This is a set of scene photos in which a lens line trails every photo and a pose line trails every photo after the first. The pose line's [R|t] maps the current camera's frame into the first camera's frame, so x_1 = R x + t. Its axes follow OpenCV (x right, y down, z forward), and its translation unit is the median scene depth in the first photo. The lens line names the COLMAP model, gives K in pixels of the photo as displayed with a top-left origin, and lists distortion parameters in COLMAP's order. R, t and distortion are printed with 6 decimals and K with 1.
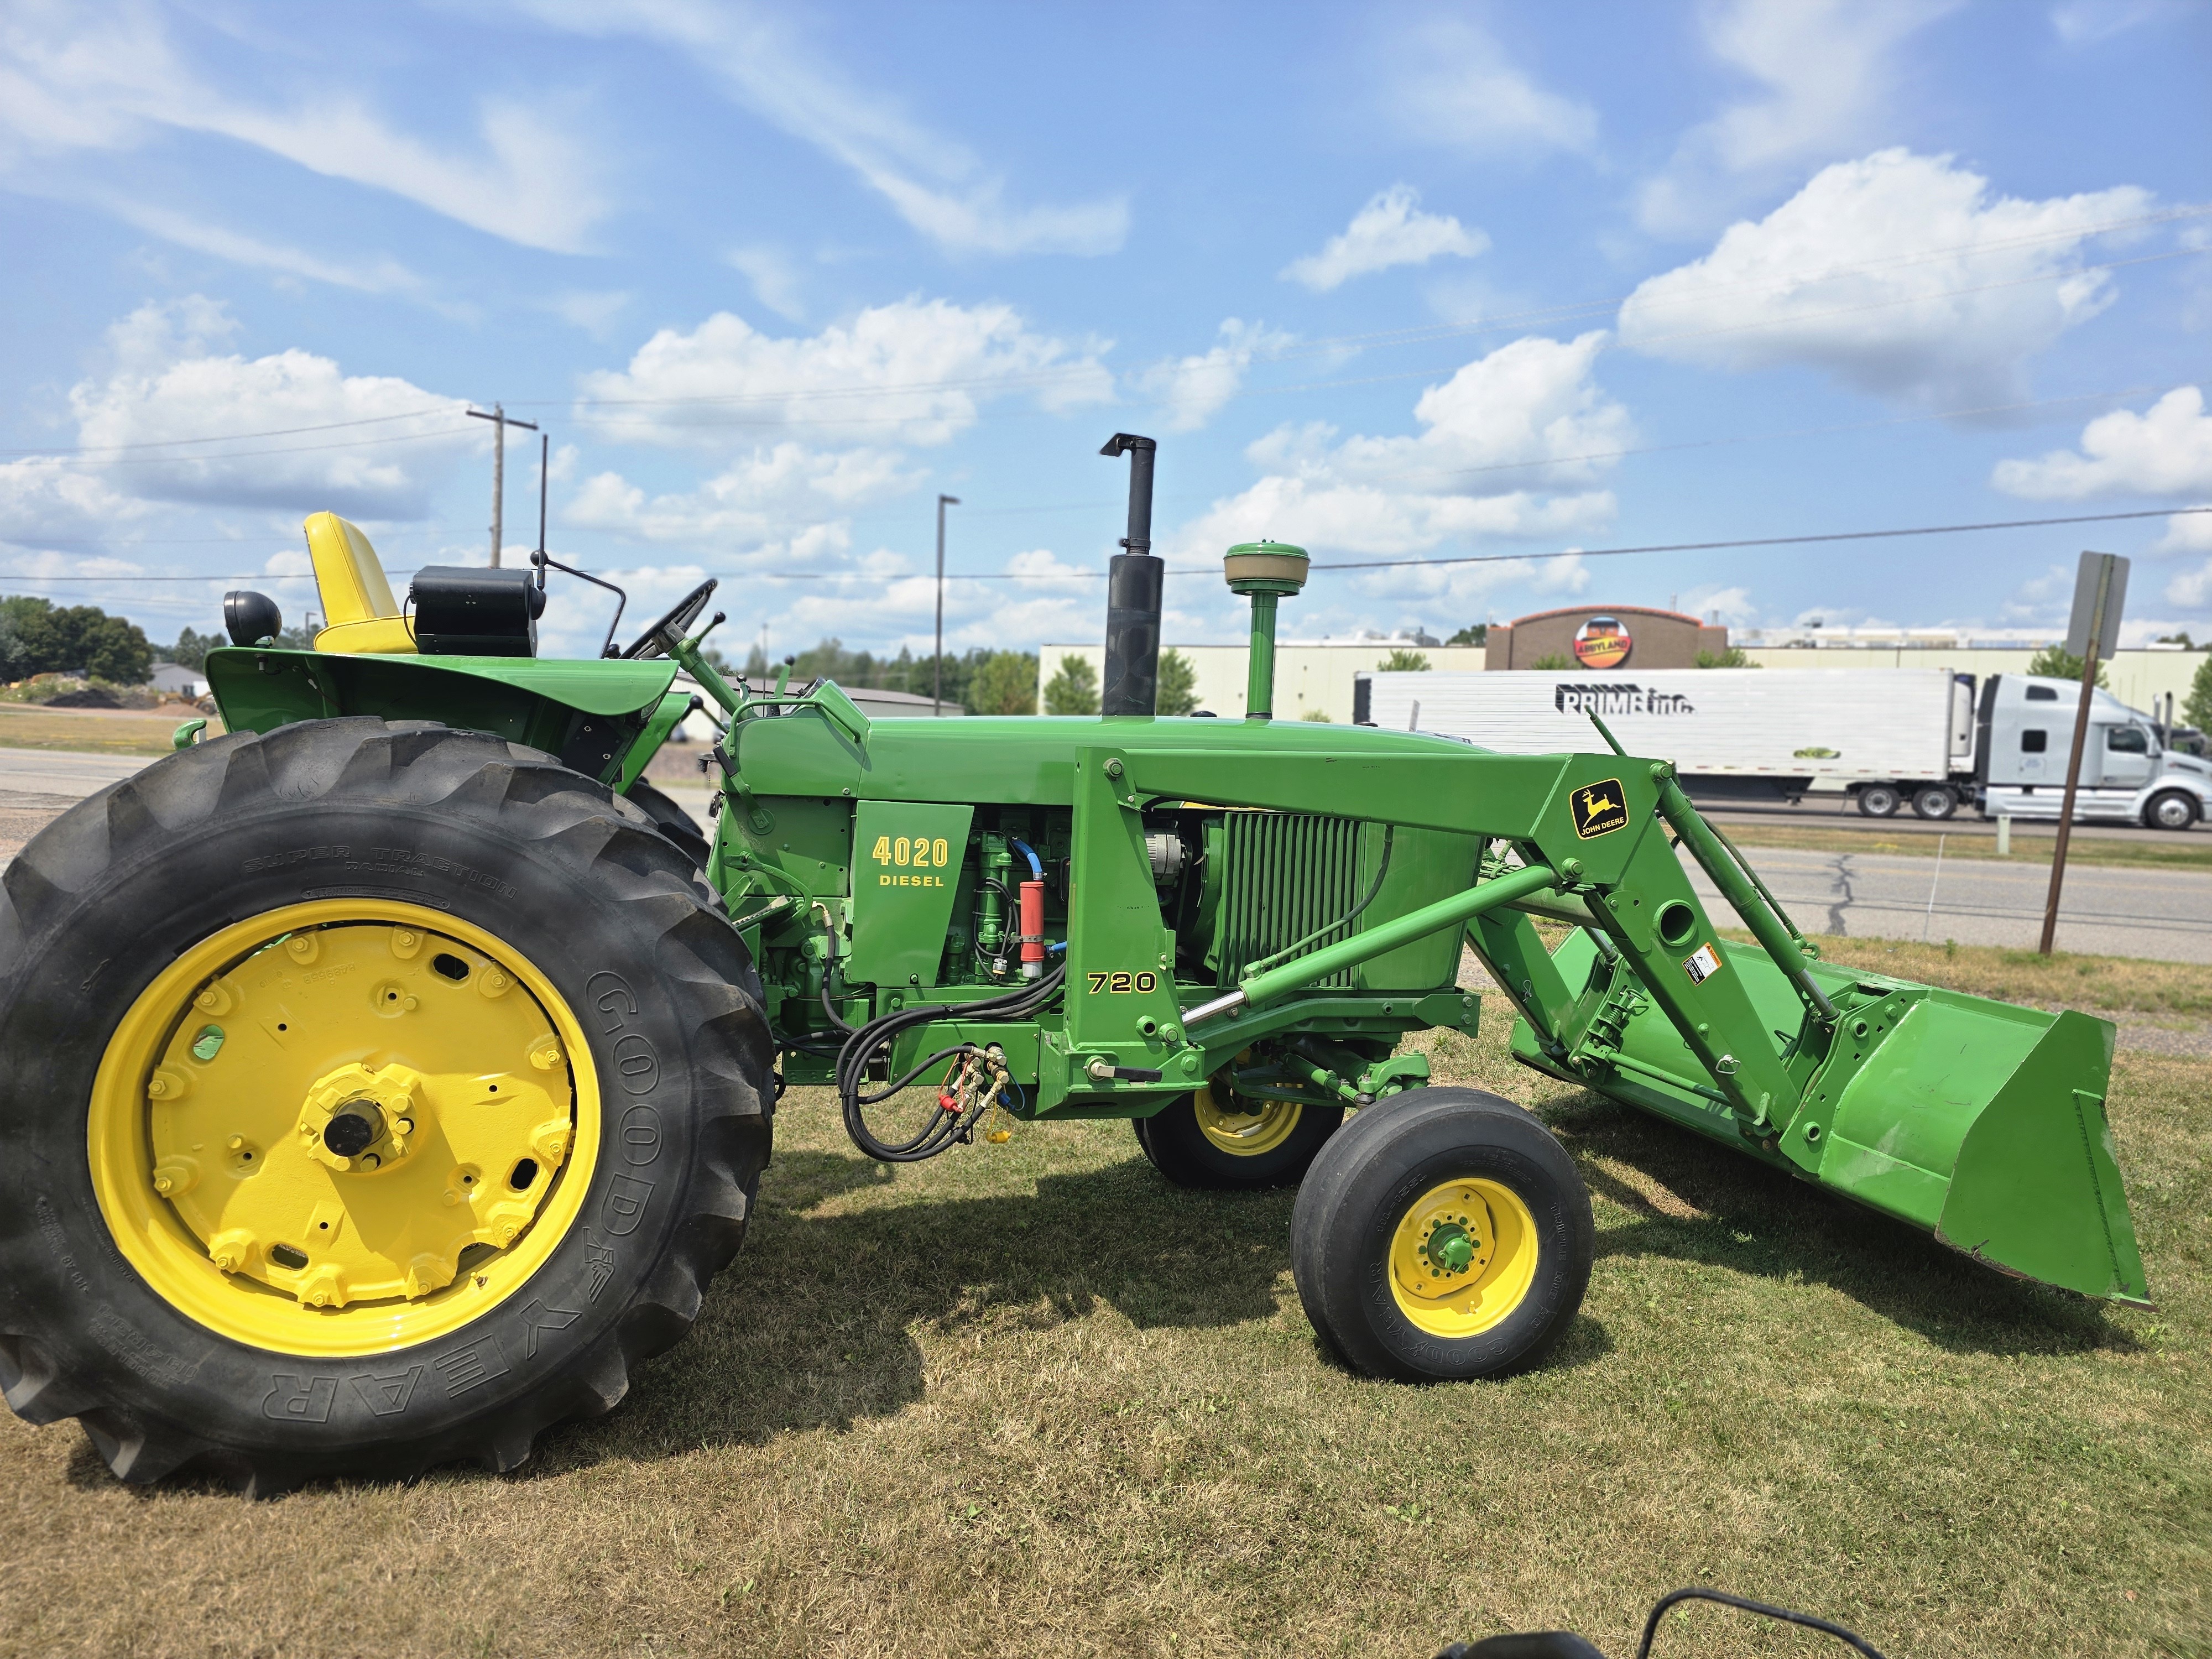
lens RADIAL K [[1503.7, 0, 1121.6], [0, 1503.7, 818.3], [0, 0, 1]] dist [0.032371, -0.022086]
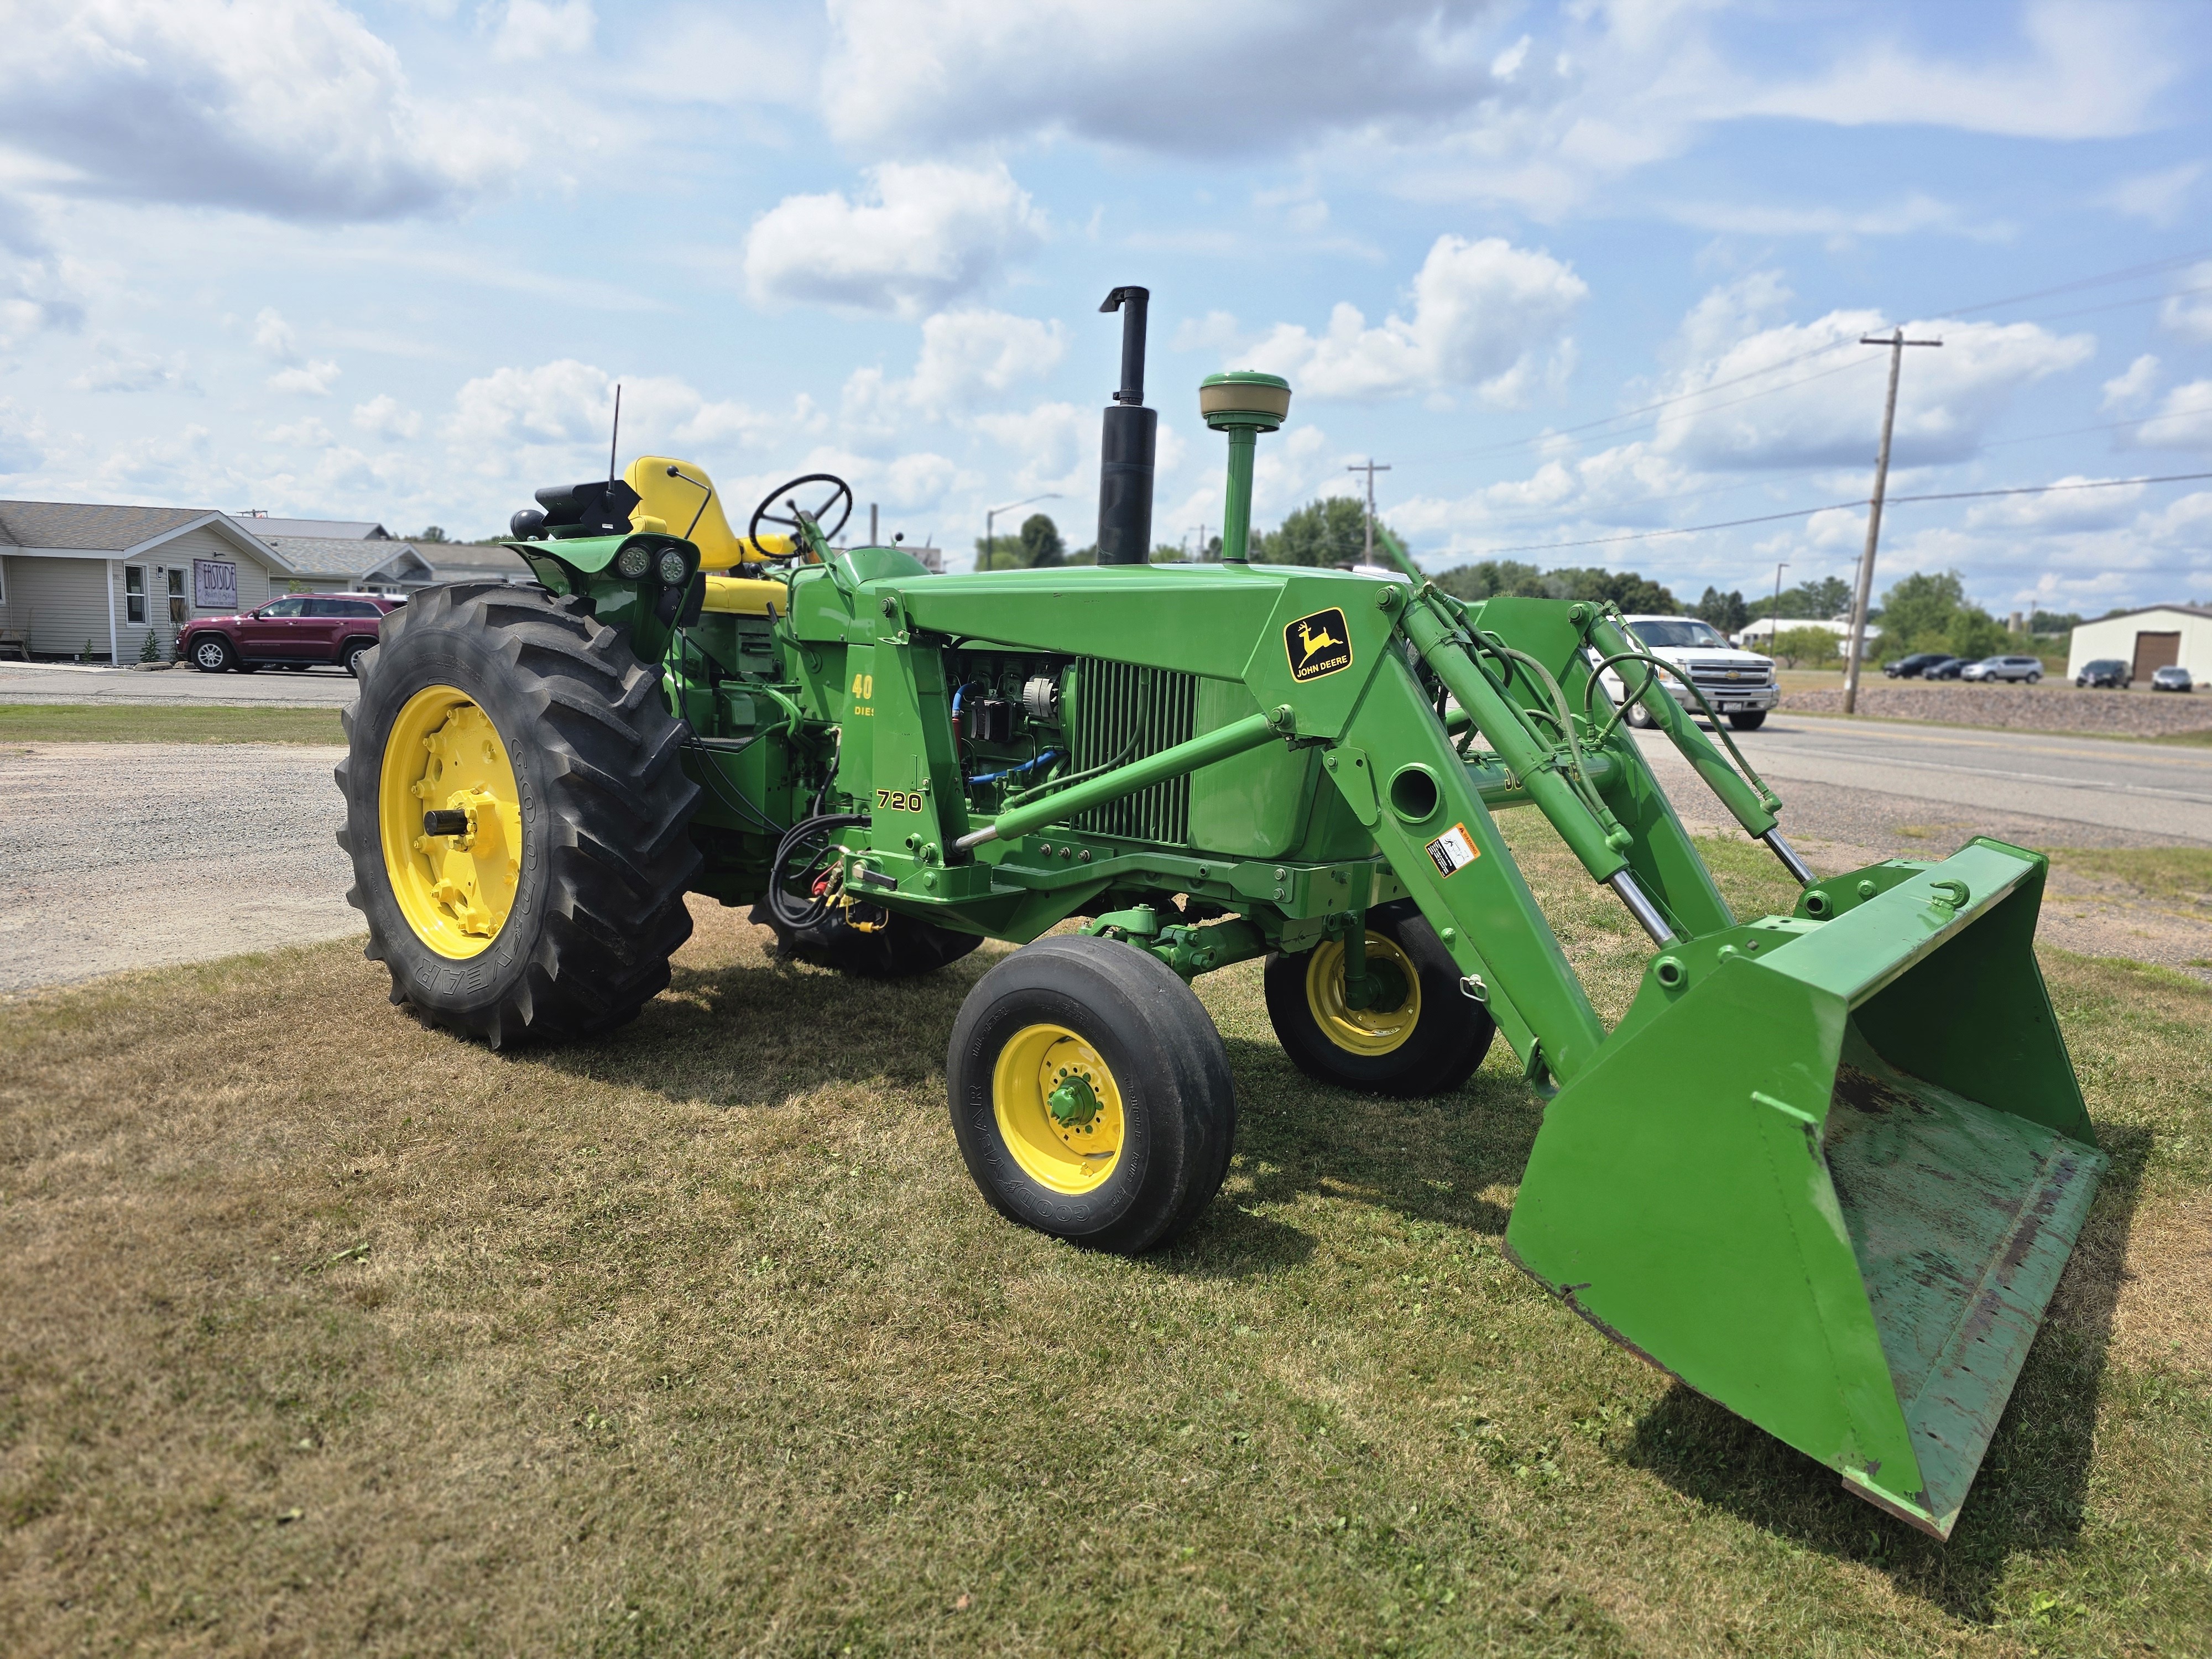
lens RADIAL K [[1503.7, 0, 1124.7], [0, 1503.7, 841.1], [0, 0, 1]] dist [0.032371, -0.022086]
pose [[0.600600, 0.087589, -0.794737, 0.841812], [-0.050839, 0.996154, 0.071368, 0.043267], [0.797932, -0.002460, 0.602743, 0.387341]]
